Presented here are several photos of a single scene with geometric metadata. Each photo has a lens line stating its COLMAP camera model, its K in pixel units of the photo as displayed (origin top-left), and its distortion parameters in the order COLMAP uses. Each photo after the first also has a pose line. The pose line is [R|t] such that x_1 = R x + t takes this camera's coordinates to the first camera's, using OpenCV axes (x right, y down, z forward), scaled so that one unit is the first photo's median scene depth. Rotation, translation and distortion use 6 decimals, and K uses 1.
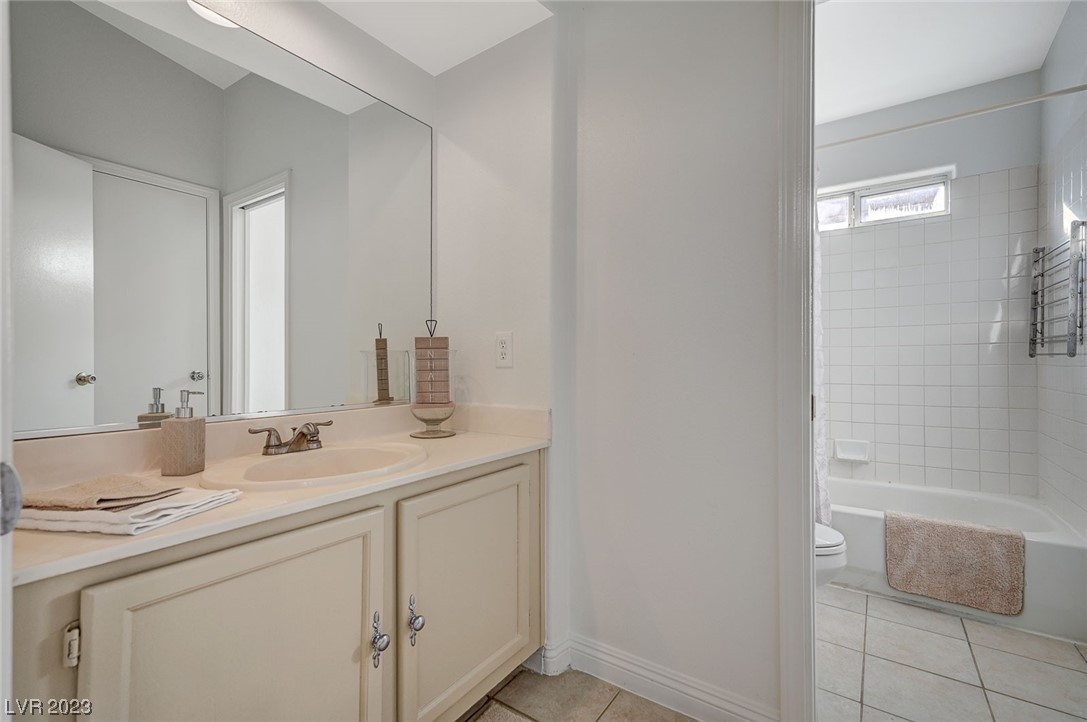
lens RADIAL K [[484.2, 0, 545.3], [0, 484.2, 359.7], [0, 0, 1]] dist [-0.000762, 0.000734]
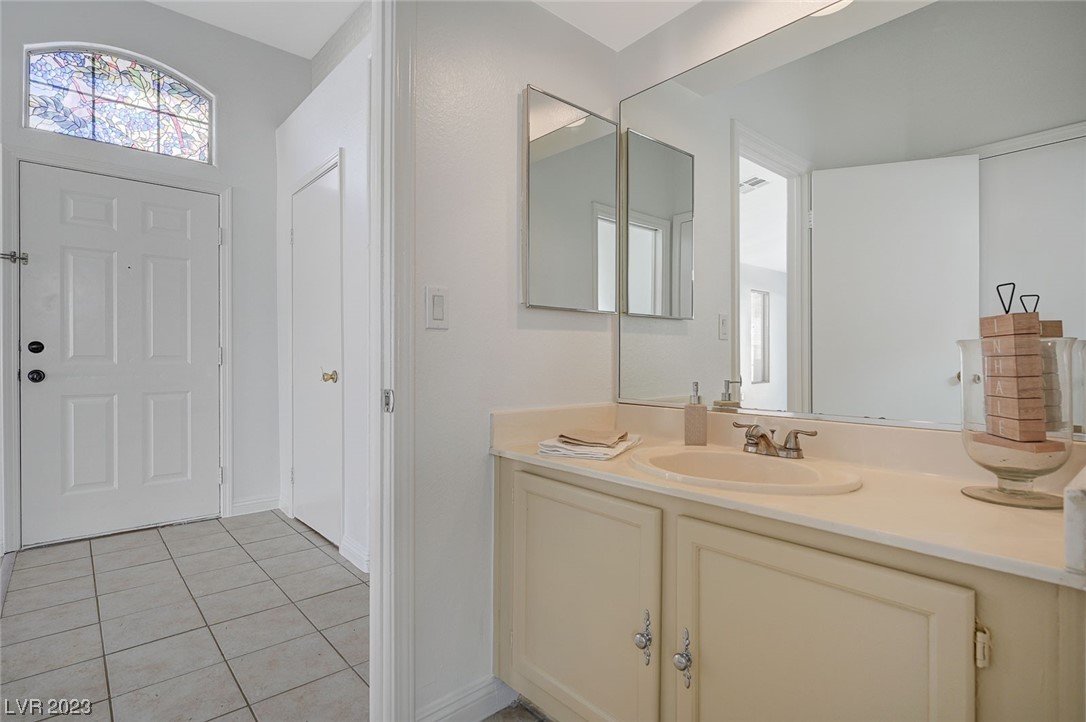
lens RADIAL K [[534.1, 0, 537.8], [0, 534.1, 358.5], [0, 0, 1]] dist [0.009967, -0.000474]
pose [[-0.253203, -0.000138, -0.967413, 0.554113], [-0.003586, 0.999993, 0.000796, 0.003712], [0.967407, 0.003671, -0.253202, 0.777635]]
